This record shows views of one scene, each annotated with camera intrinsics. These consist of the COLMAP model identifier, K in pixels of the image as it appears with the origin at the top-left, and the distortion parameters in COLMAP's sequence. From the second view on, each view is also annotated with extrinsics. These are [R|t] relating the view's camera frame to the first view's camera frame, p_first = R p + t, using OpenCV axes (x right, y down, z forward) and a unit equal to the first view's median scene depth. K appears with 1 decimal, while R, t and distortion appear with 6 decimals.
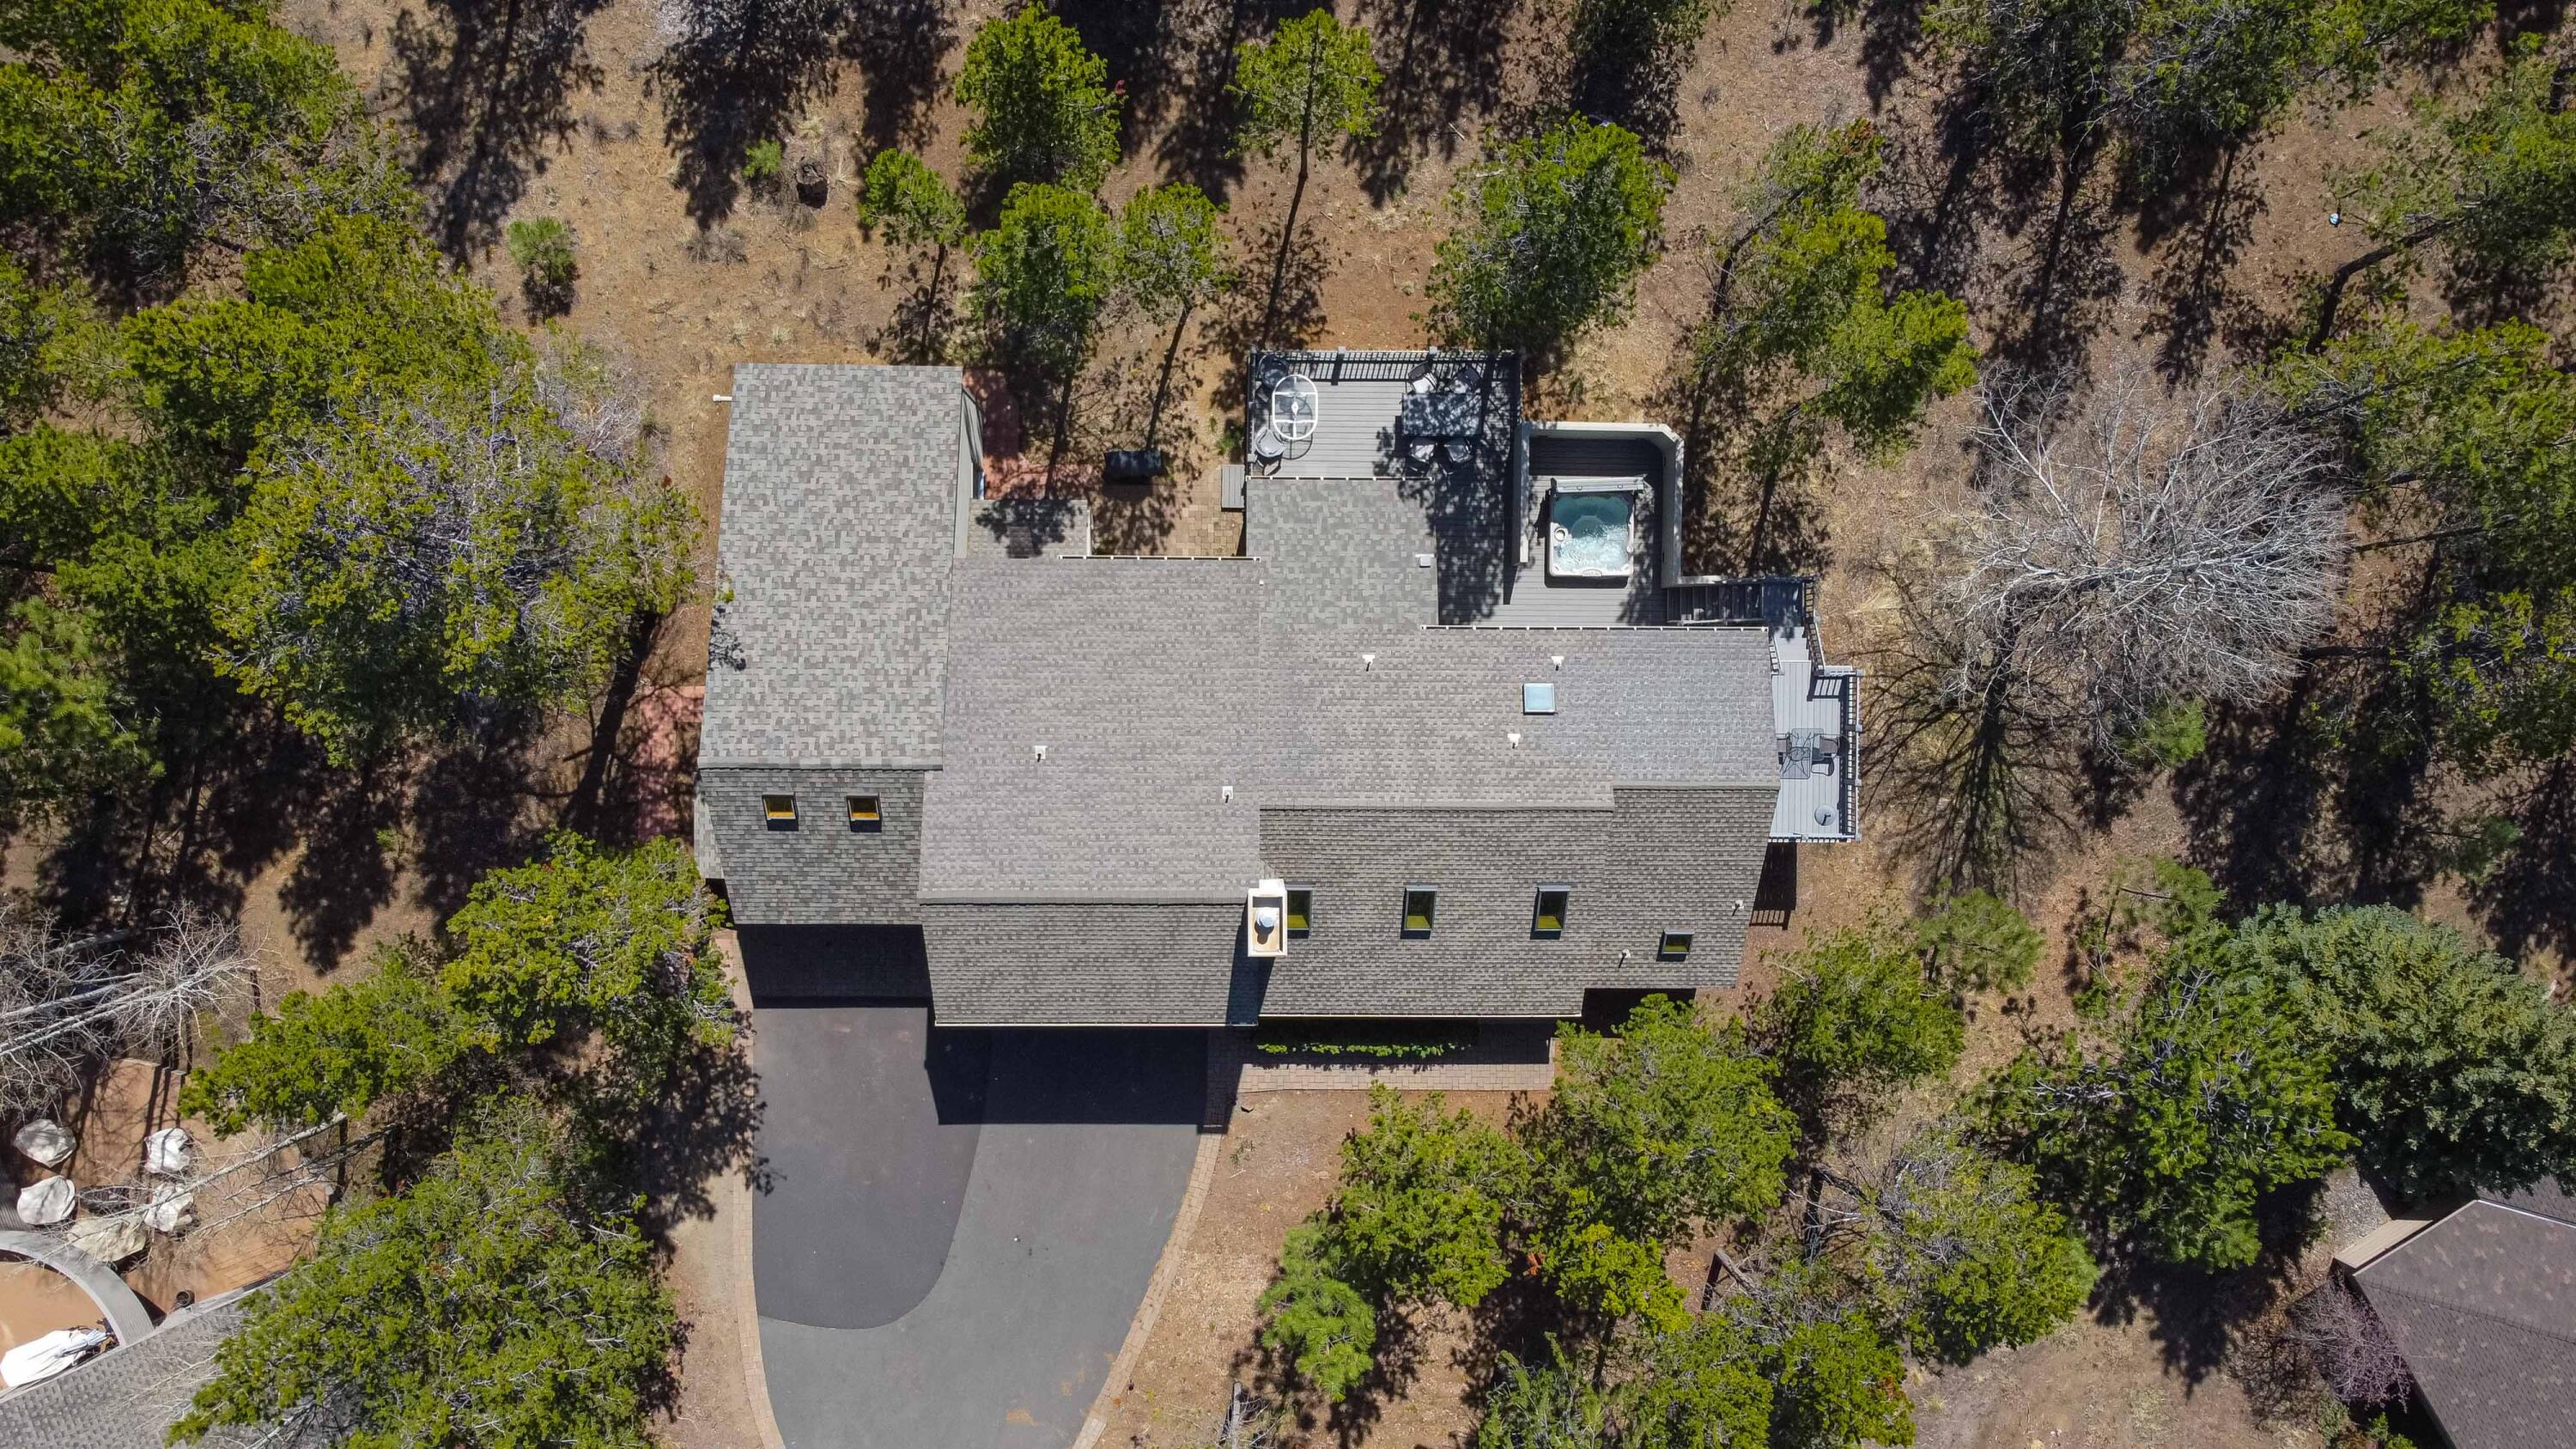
lens RADIAL K [[1996.0, 0, 1297.9], [0, 1996.0, 722.8], [0, 0, 1]] dist [0.003054, -0.008030]
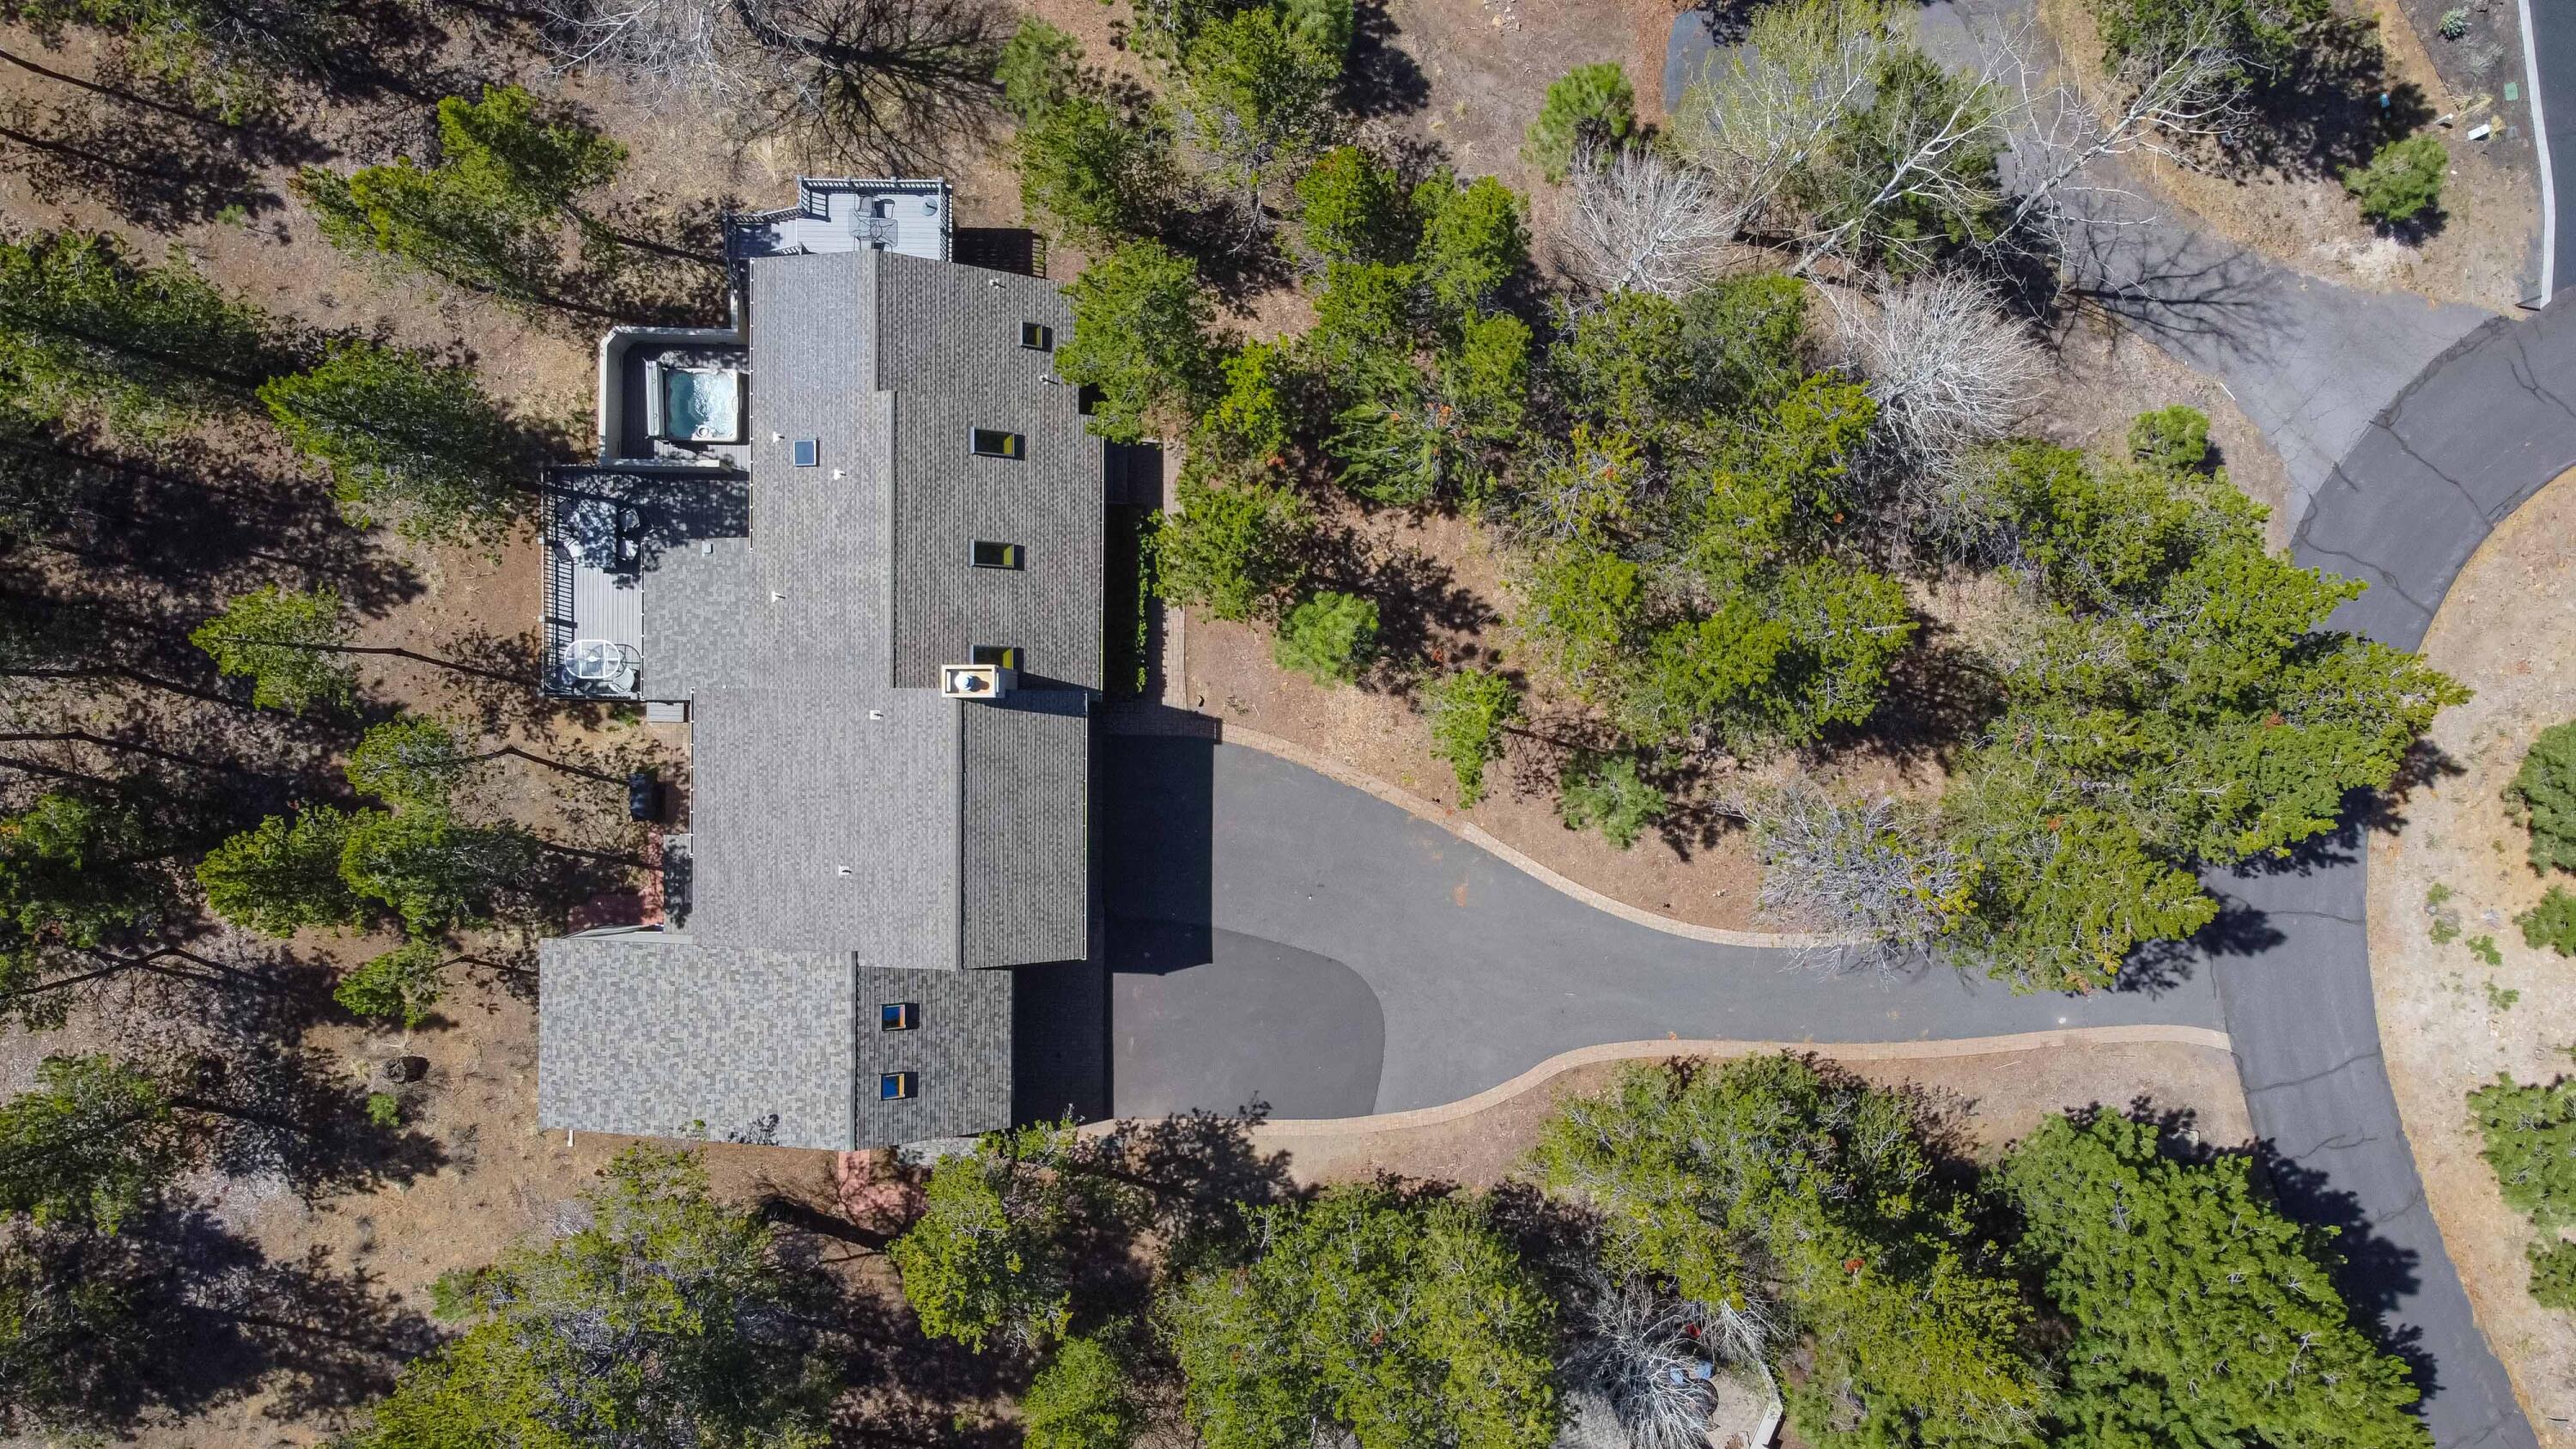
lens RADIAL K [[1996.0, 0, 1290.3], [0, 1996.0, 733.3], [0, 0, 1]] dist [0.003054, -0.008030]
pose [[0.002036, -0.999524, -0.030790, -0.007894], [0.999891, 0.001584, 0.014698, 0.231289], [-0.014642, -0.030816, 0.999418, -0.176441]]
